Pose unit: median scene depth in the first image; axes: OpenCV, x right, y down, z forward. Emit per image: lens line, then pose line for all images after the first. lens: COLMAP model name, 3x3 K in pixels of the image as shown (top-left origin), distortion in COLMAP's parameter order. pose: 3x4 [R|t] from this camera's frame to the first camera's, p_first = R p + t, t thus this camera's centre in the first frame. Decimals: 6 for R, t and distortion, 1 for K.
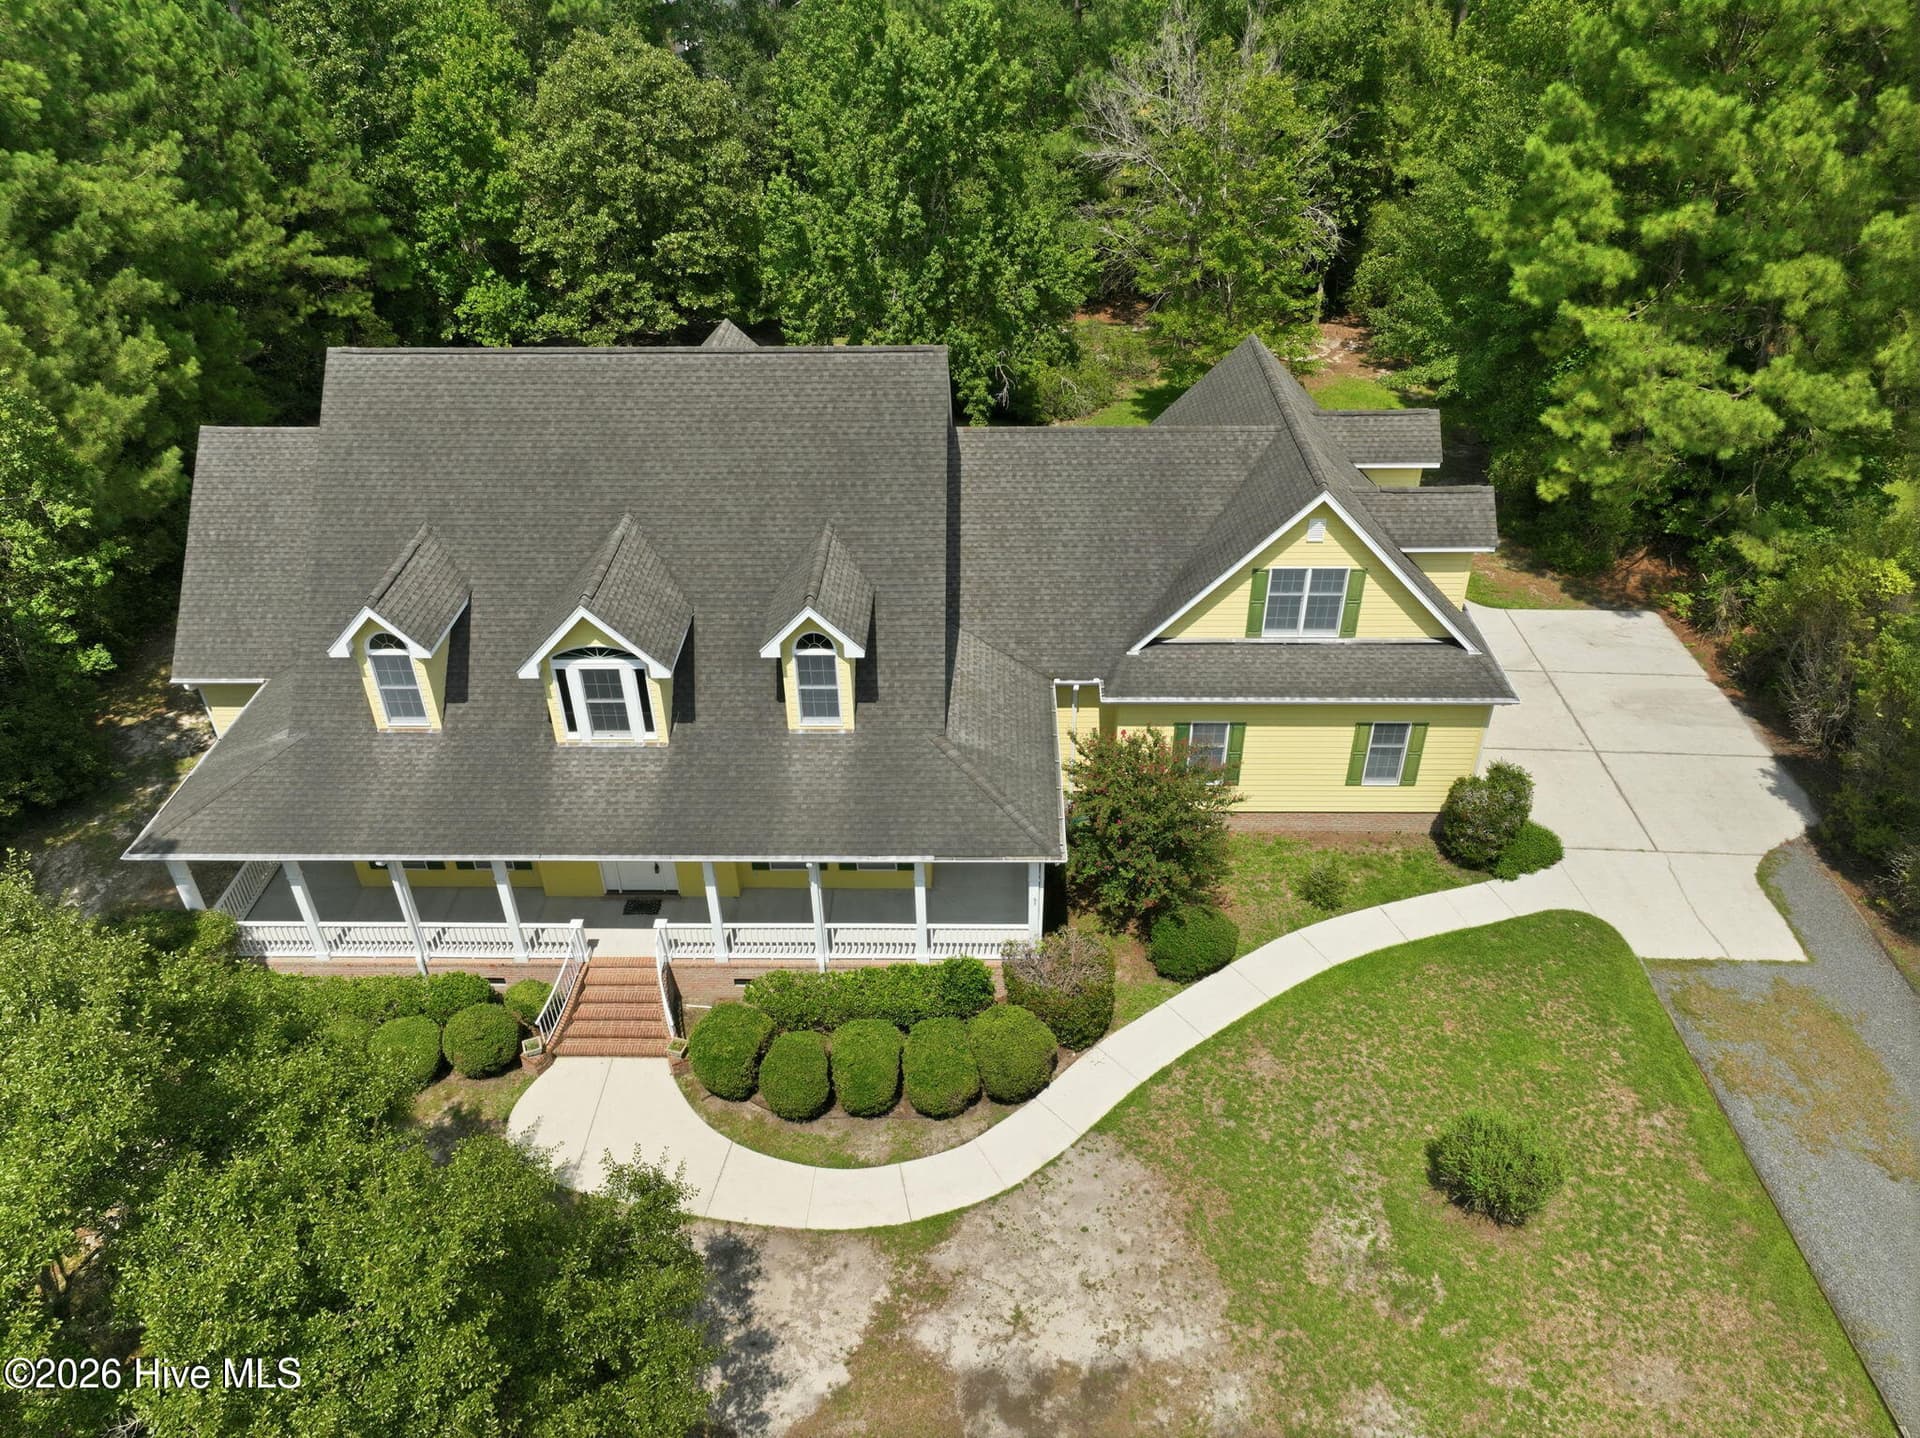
lens RADIAL K [[1339.3, 0, 969.5], [0, 1339.3, 717.1], [0, 0, 1]] dist [0.003446, 0.014494]
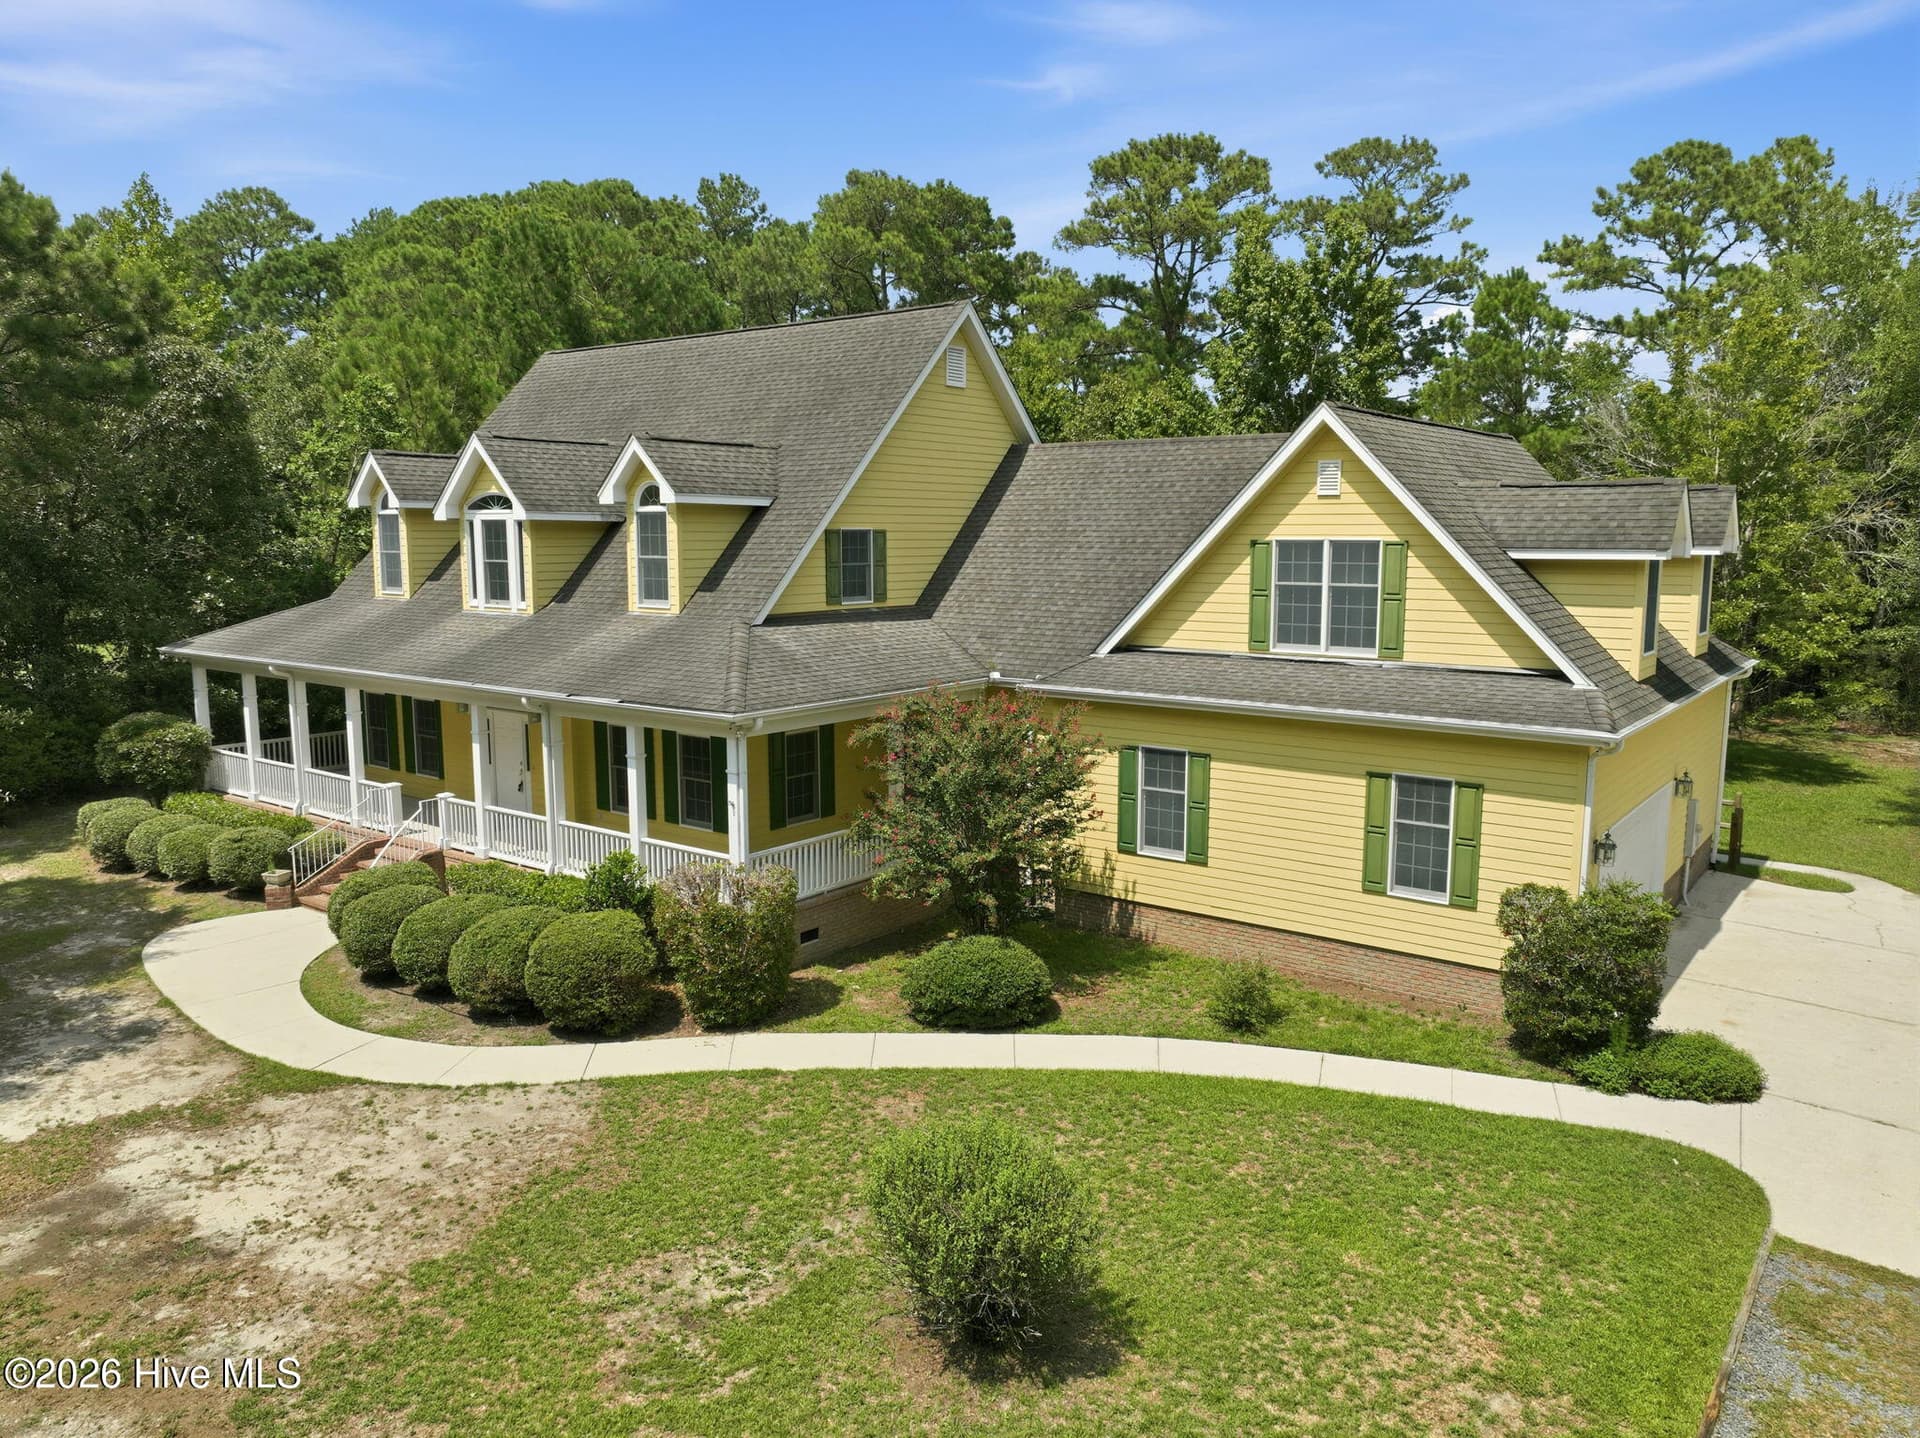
lens RADIAL K [[1339.3, 0, 966.6], [0, 1339.3, 720.9], [0, 0, 1]] dist [0.003446, 0.014494]
pose [[0.812398, 0.096382, -0.575083, 0.559718], [-0.336778, 0.882675, -0.327820, 0.287004], [0.476015, 0.459996, 0.749543, 0.476114]]
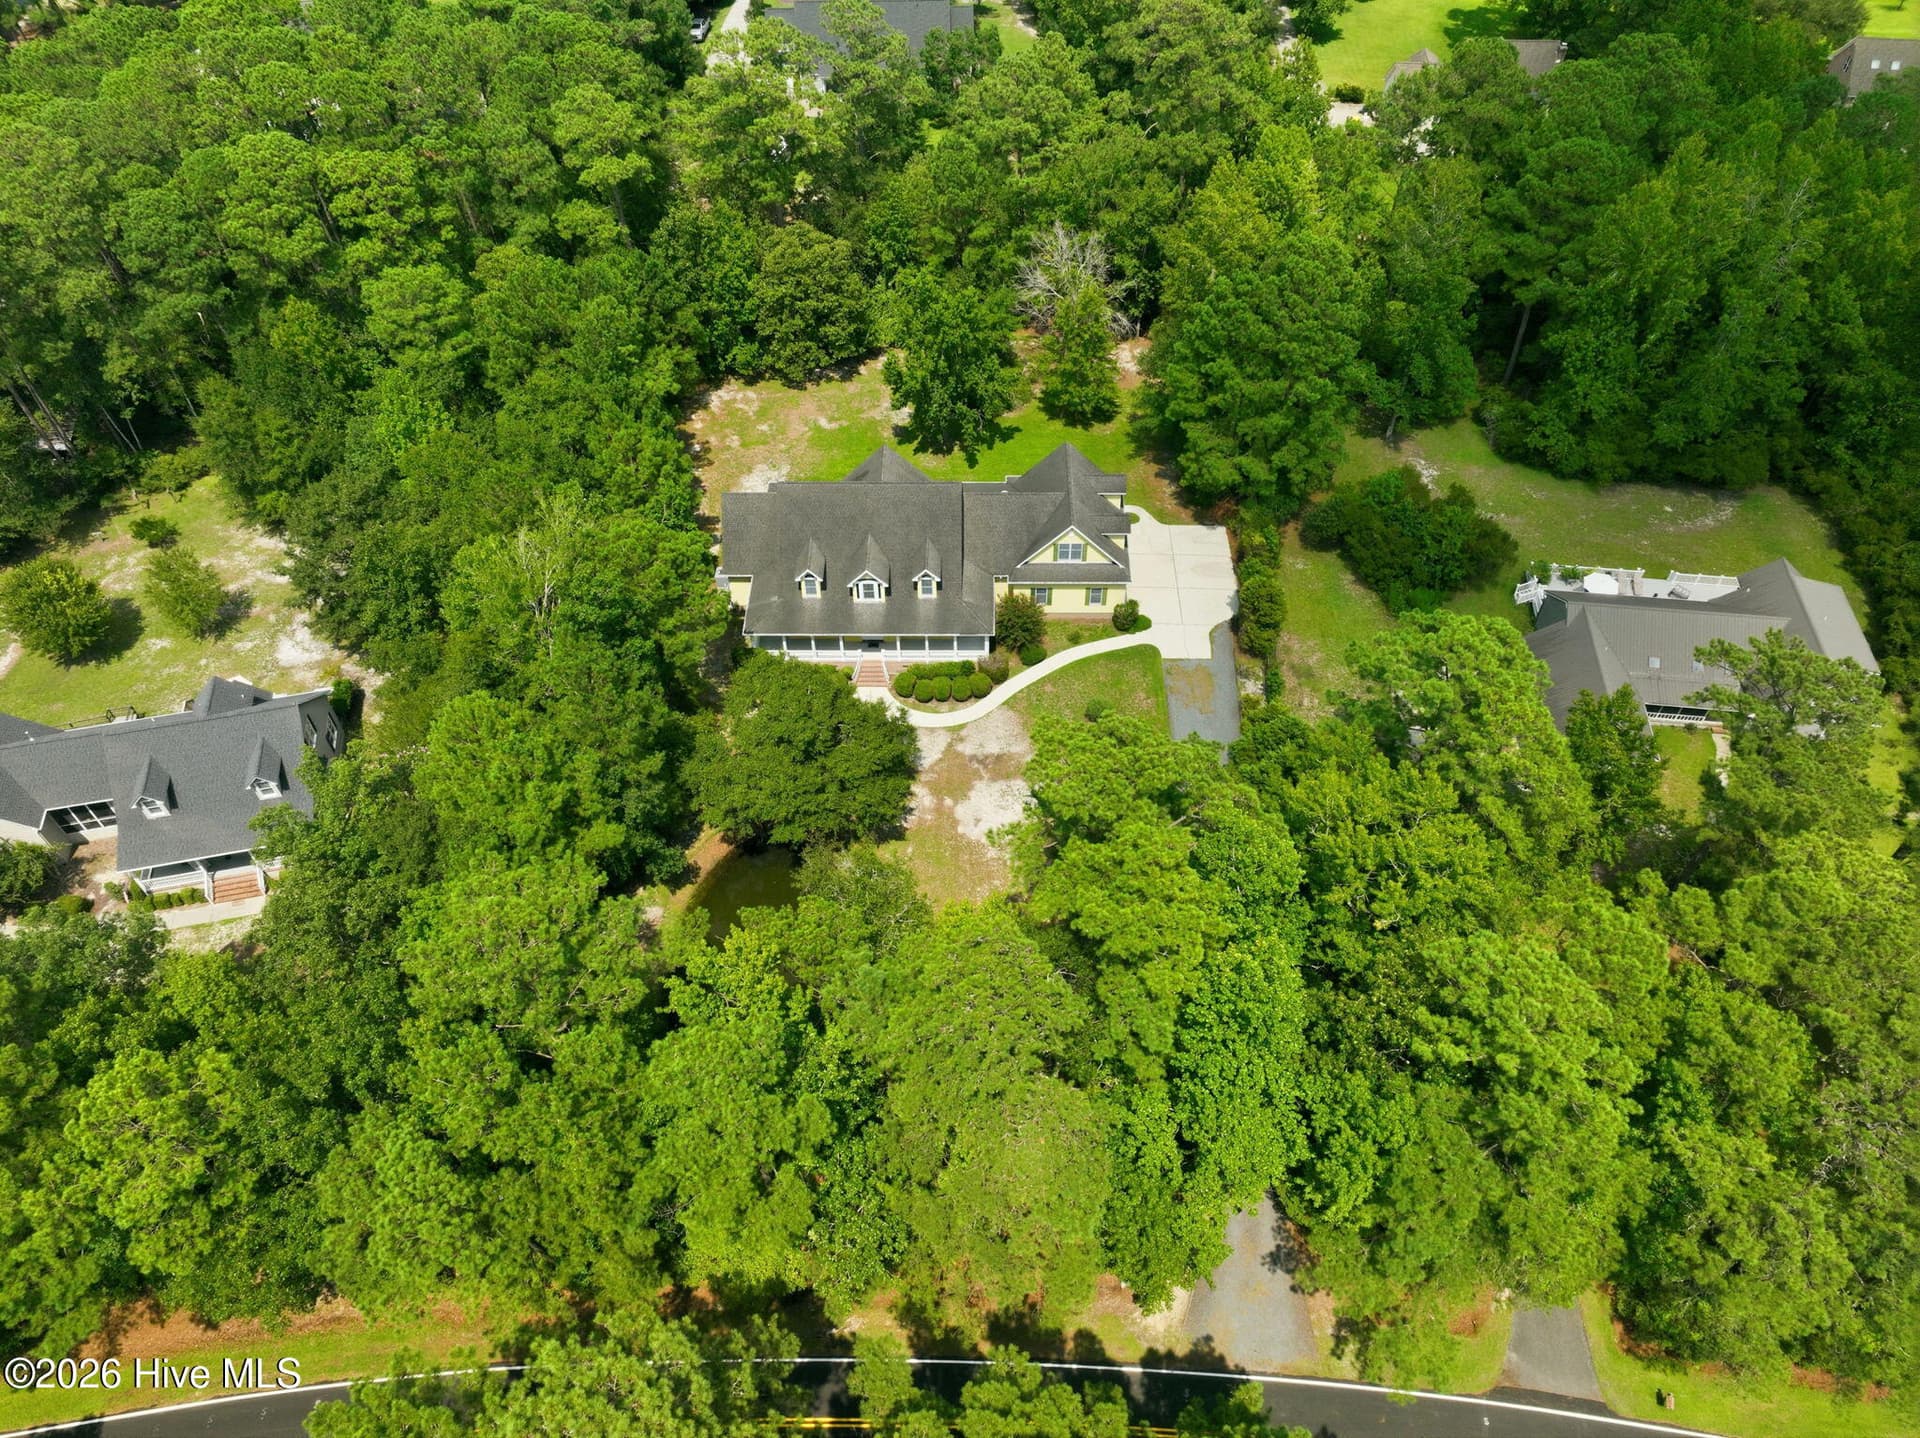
lens RADIAL K [[1339.3, 0, 961.1], [0, 1339.3, 718.4], [0, 0, 1]] dist [0.003446, 0.014494]
pose [[0.999977, -0.004400, 0.005235, -0.040420], [0.002961, 0.968604, 0.248590, -0.567573], [-0.006164, -0.248568, 0.968595, -2.548809]]
